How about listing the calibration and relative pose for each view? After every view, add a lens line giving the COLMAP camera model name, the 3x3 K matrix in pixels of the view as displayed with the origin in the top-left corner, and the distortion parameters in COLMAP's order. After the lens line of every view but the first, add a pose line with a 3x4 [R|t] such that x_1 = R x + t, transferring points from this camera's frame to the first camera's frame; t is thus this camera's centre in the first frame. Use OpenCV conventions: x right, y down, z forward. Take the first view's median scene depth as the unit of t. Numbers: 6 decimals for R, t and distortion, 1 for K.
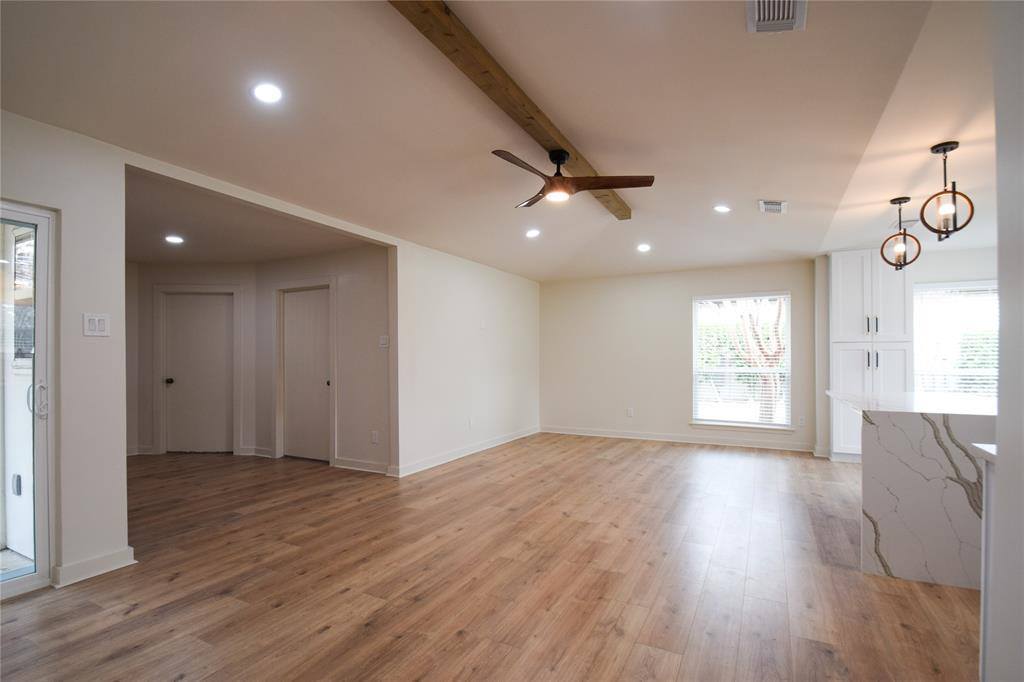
lens RADIAL K [[493.4, 0, 502.7], [0, 493.4, 359.2], [0, 0, 1]] dist [-0.006035, -0.000968]
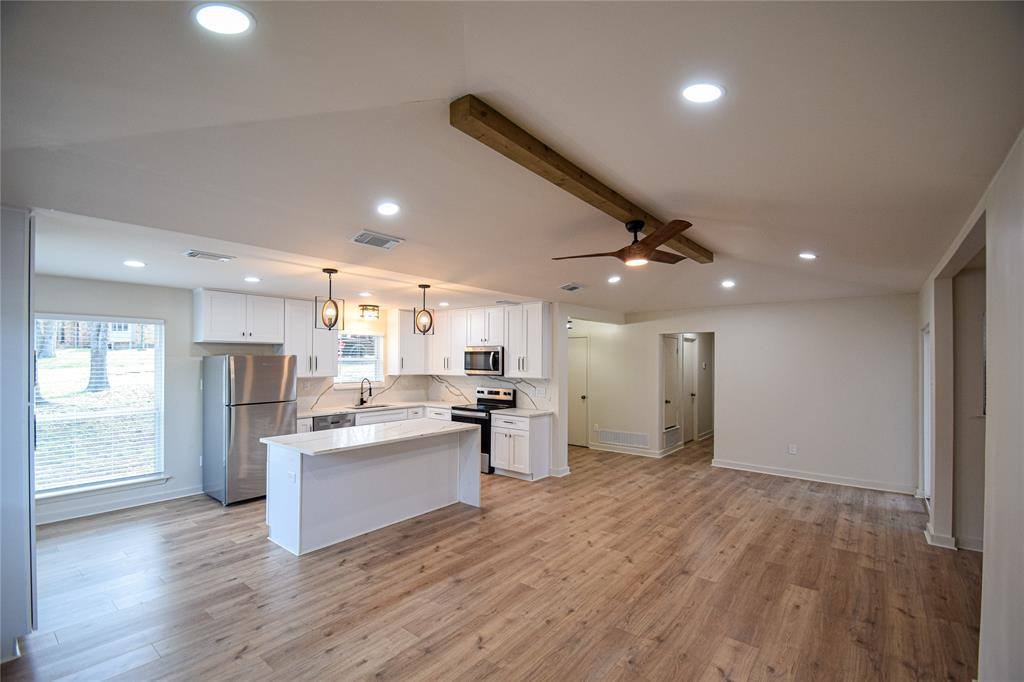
lens RADIAL K [[454.8, 0, 506.1], [0, 454.8, 360.8], [0, 0, 1]] dist [0.007134, -0.008630]
pose [[-0.981016, -0.001449, 0.193923, 0.181041], [-0.000260, 0.999981, 0.006158, -0.109465], [-0.193928, 0.005991, -0.980998, 1.830311]]
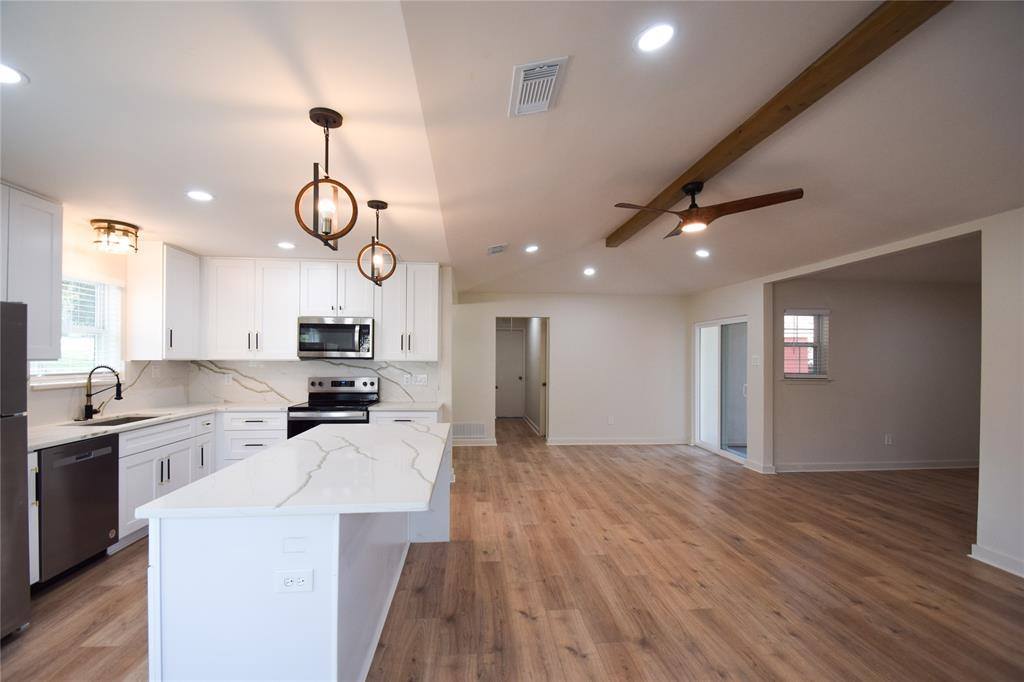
lens RADIAL K [[454.8, 0, 507.1], [0, 454.8, 355.3], [0, 0, 1]] dist [0.007134, -0.008630]
pose [[-0.838465, -0.003937, -0.544942, 0.854786], [-0.004293, 0.999991, -0.000620, -0.057329], [0.544939, 0.001820, -0.838474, 1.425546]]
